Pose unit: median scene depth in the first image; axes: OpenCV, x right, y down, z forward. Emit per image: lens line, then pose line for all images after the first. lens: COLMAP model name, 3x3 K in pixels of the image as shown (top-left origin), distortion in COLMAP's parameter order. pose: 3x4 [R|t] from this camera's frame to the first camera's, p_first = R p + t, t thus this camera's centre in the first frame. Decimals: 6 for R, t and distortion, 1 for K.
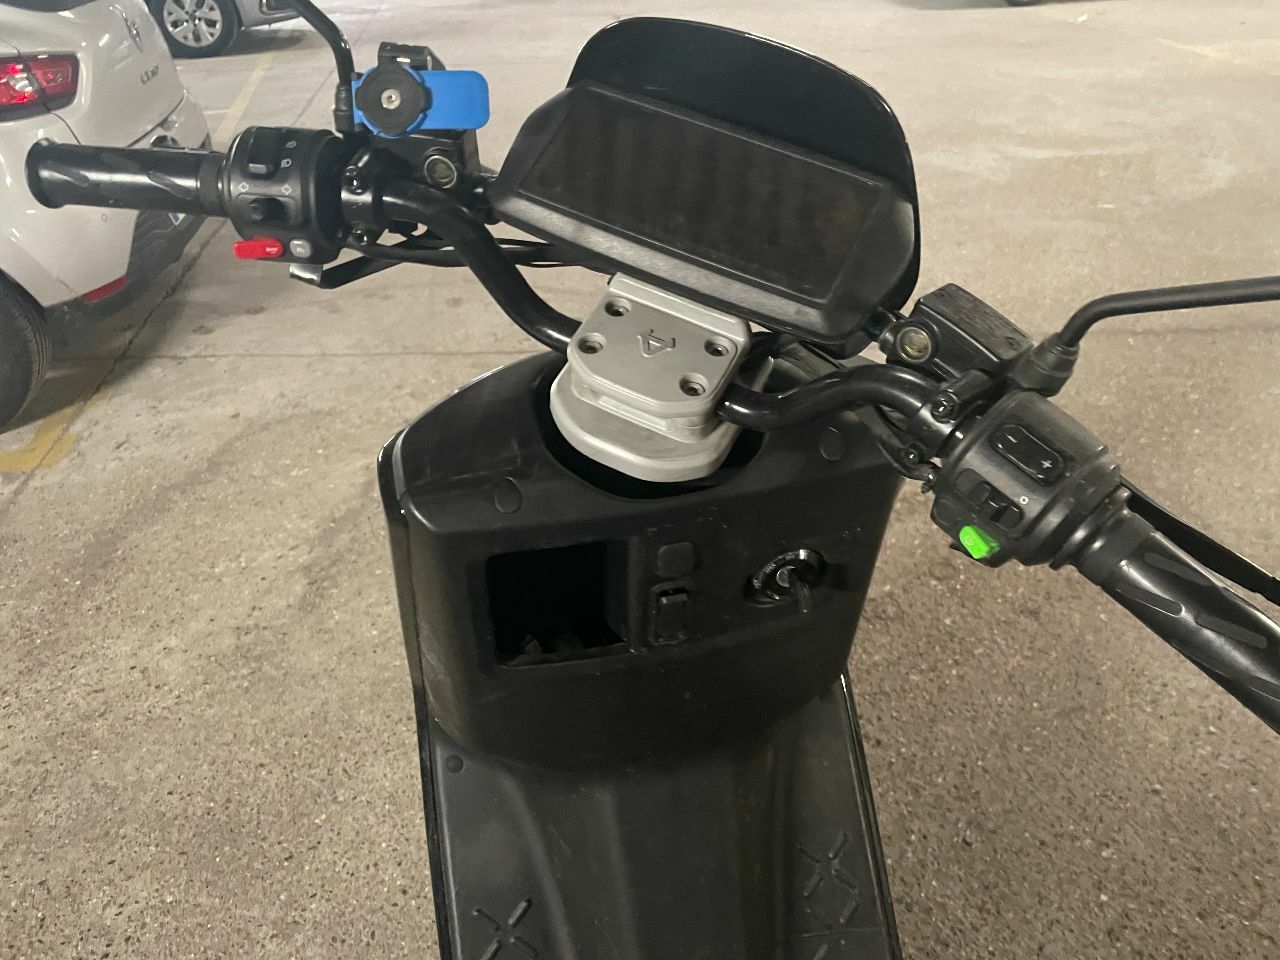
lens RADIAL K [[990.8, 0, 648.8], [0, 990.8, 447.4], [0, 0, 1]] dist [0.059286, -0.094770]
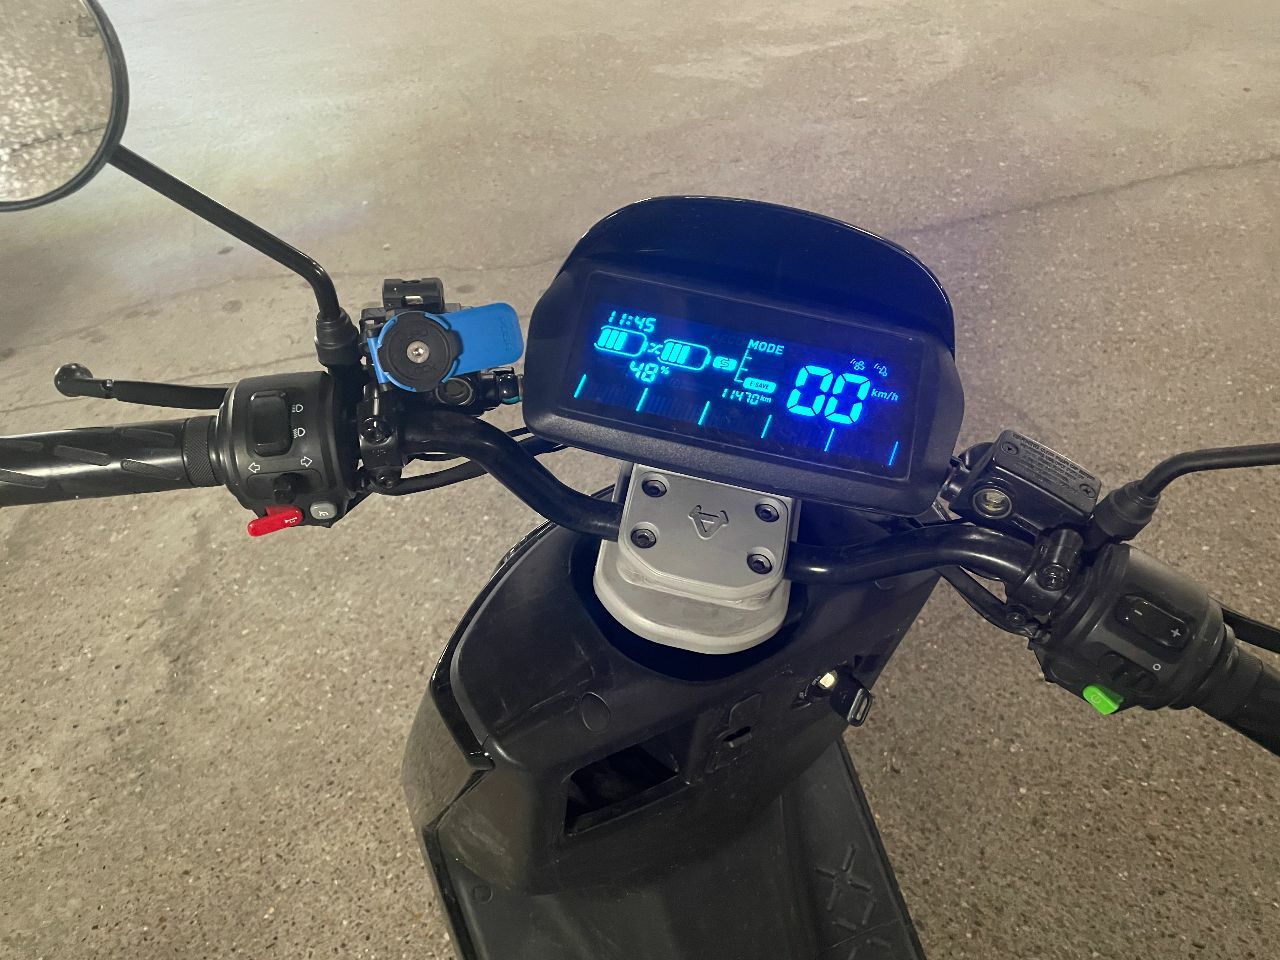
lens RADIAL K [[990.8, 0, 636.2], [0, 990.8, 470.8], [0, 0, 1]] dist [0.059286, -0.094770]
pose [[0.963007, -0.200526, 0.180019, -0.077474], [0.180854, 0.976174, 0.119902, -0.096954], [-0.199773, -0.082909, 0.976328, 0.025753]]
